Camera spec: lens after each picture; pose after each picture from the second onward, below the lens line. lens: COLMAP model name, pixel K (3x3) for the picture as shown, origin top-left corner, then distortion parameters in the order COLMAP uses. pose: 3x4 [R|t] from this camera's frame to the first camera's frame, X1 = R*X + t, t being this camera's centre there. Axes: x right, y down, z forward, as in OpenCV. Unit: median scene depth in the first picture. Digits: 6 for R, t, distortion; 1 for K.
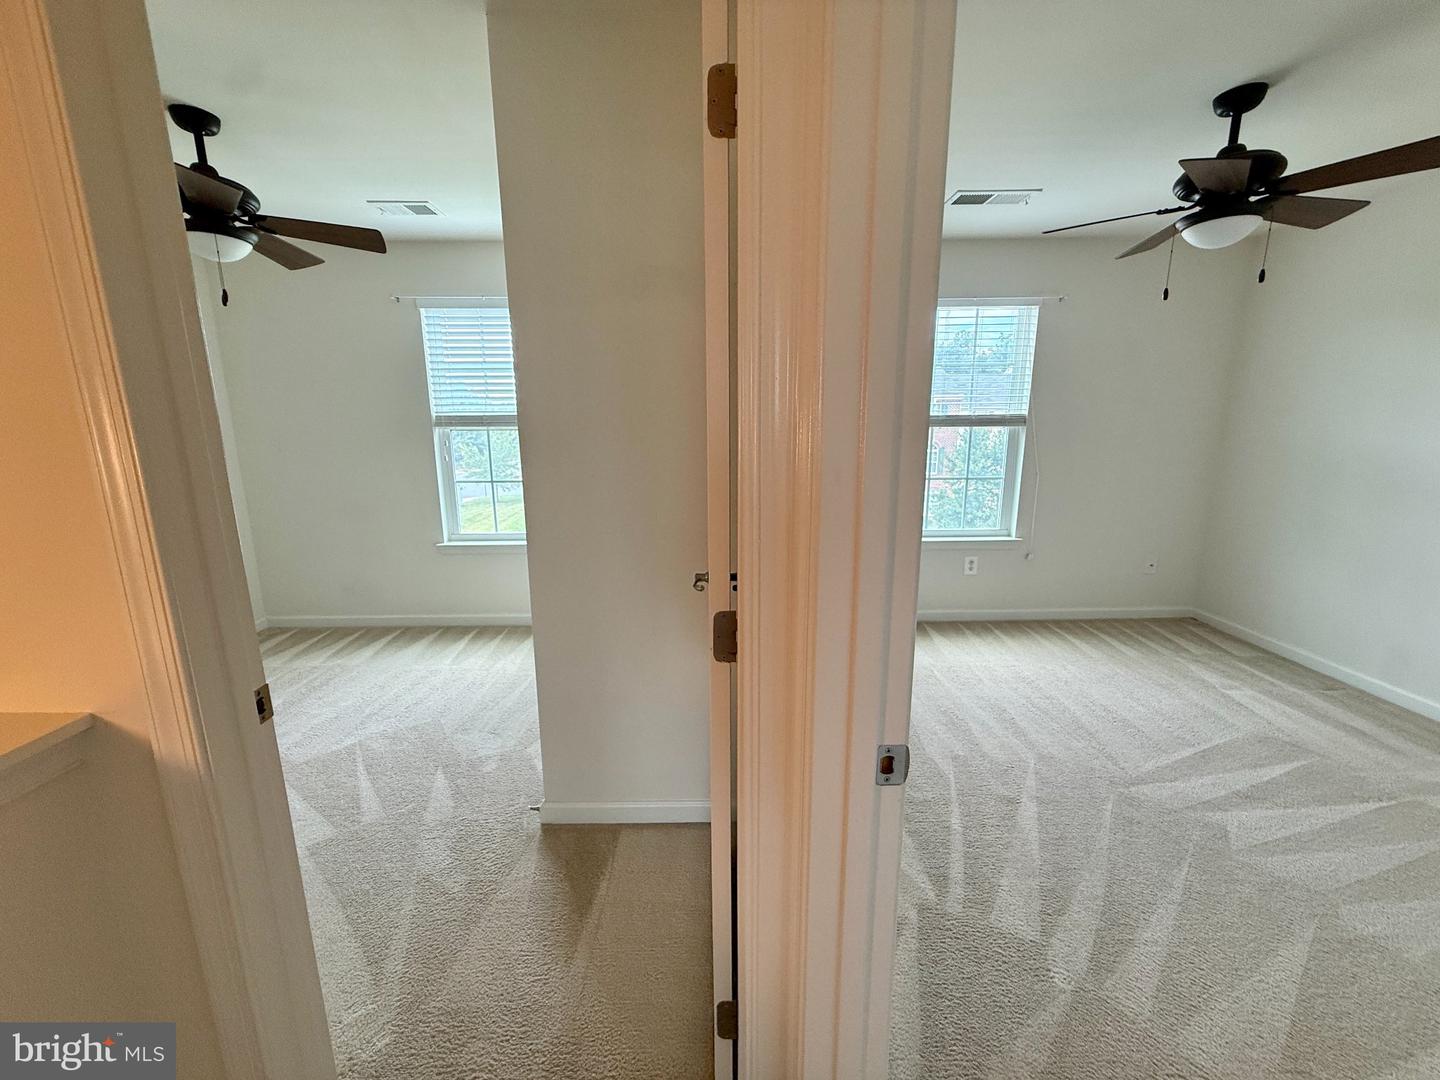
lens RADIAL K [[575.2, 0, 713.2], [0, 575.2, 537.8], [0, 0, 1]] dist [-0.002977, -0.000907]
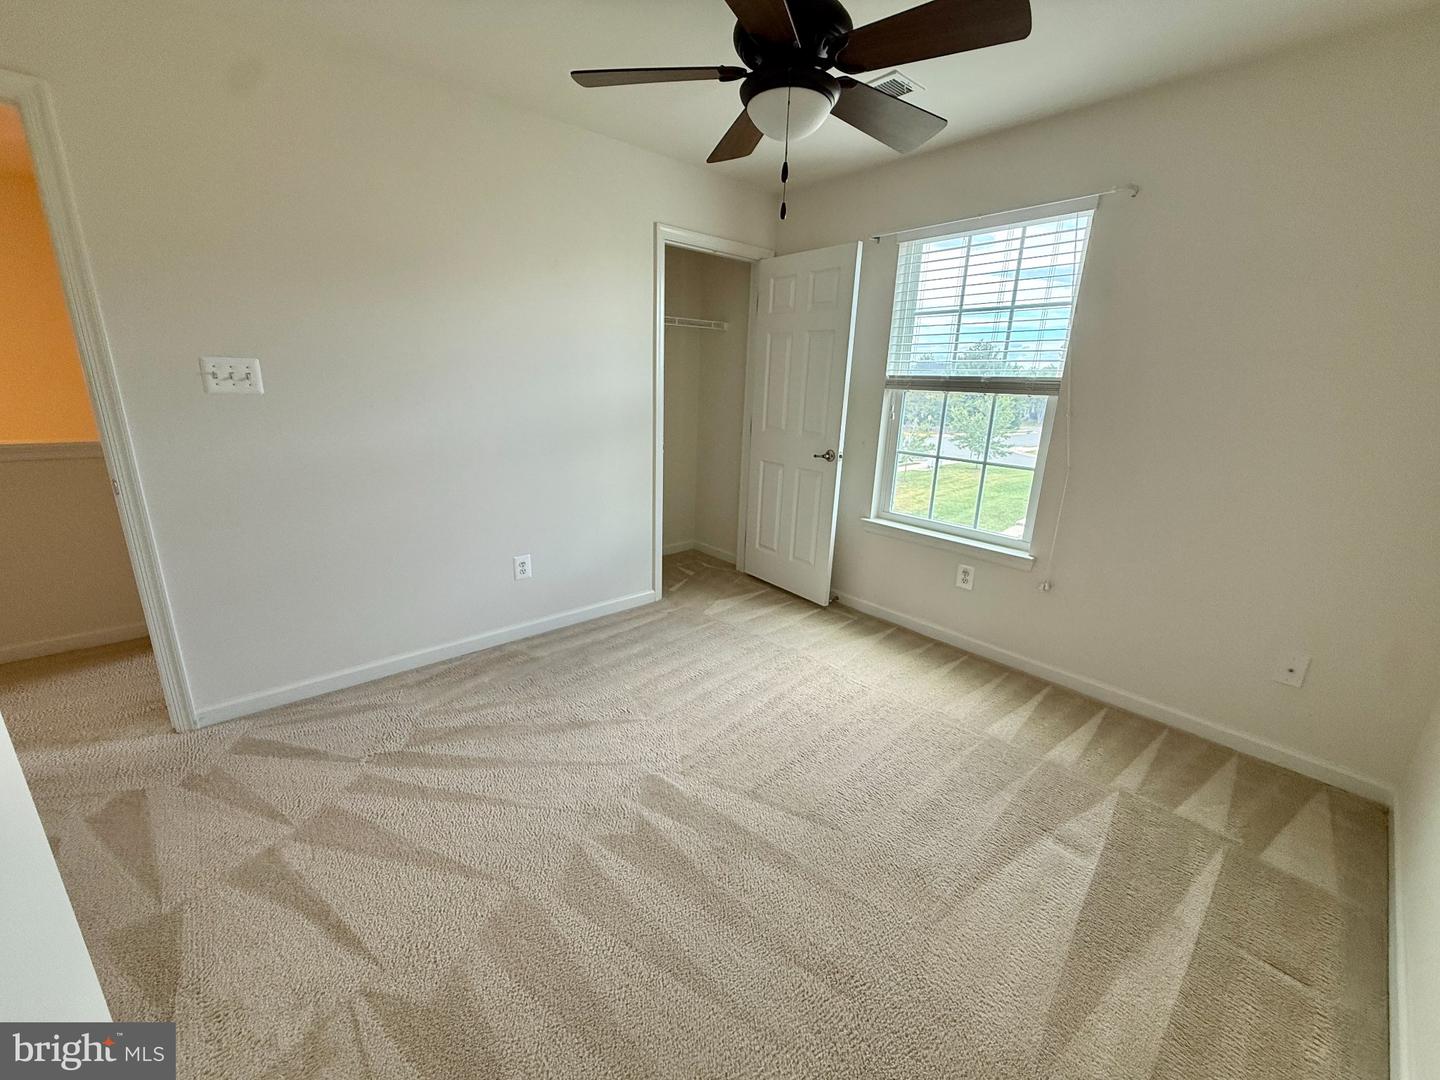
lens RADIAL K [[575.2, 0, 718.8], [0, 575.2, 535.7], [0, 0, 1]] dist [-0.002977, -0.000907]
pose [[0.647361, 0.223462, -0.728689, 0.805693], [-0.183627, 0.973620, 0.135441, -0.050107], [0.739733, 0.046128, 0.671318, 0.247074]]
